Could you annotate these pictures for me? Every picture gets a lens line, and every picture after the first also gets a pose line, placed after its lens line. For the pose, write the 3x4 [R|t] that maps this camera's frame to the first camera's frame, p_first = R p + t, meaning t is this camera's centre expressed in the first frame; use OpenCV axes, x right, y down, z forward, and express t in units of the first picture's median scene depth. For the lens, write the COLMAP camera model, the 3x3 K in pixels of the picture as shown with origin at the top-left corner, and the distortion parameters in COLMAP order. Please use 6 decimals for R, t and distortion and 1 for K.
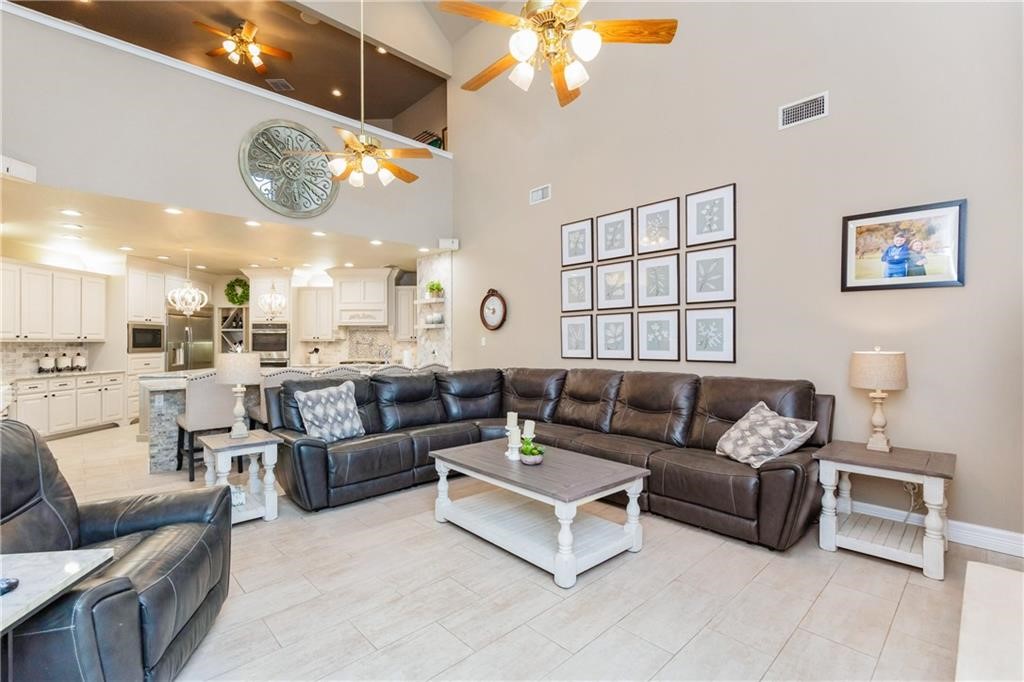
lens RADIAL K [[462.6, 0, 509.6], [0, 462.6, 341.2], [0, 0, 1]] dist [0.000203, 0.000185]
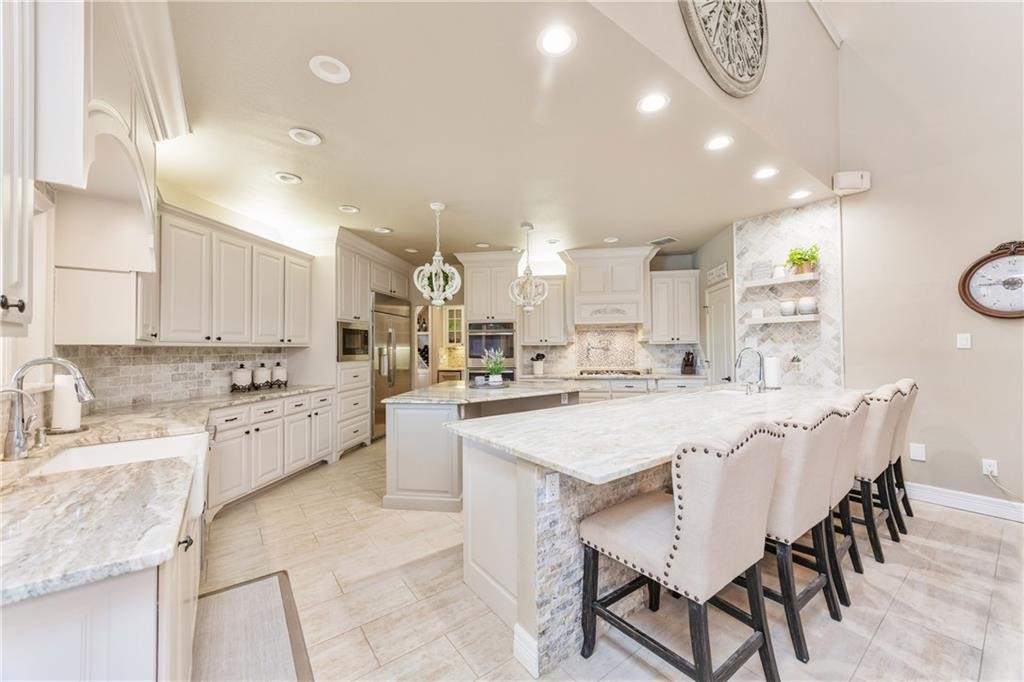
lens RADIAL K [[389.3, 0, 515.6], [0, 389.3, 342.1], [0, 0, 1]] dist [0.000426, 0.000039]
pose [[0.994254, -0.007330, -0.106792, -0.516053], [0.005977, 0.999898, -0.012987, 0.004332], [0.106876, 0.012275, 0.994197, 0.452518]]
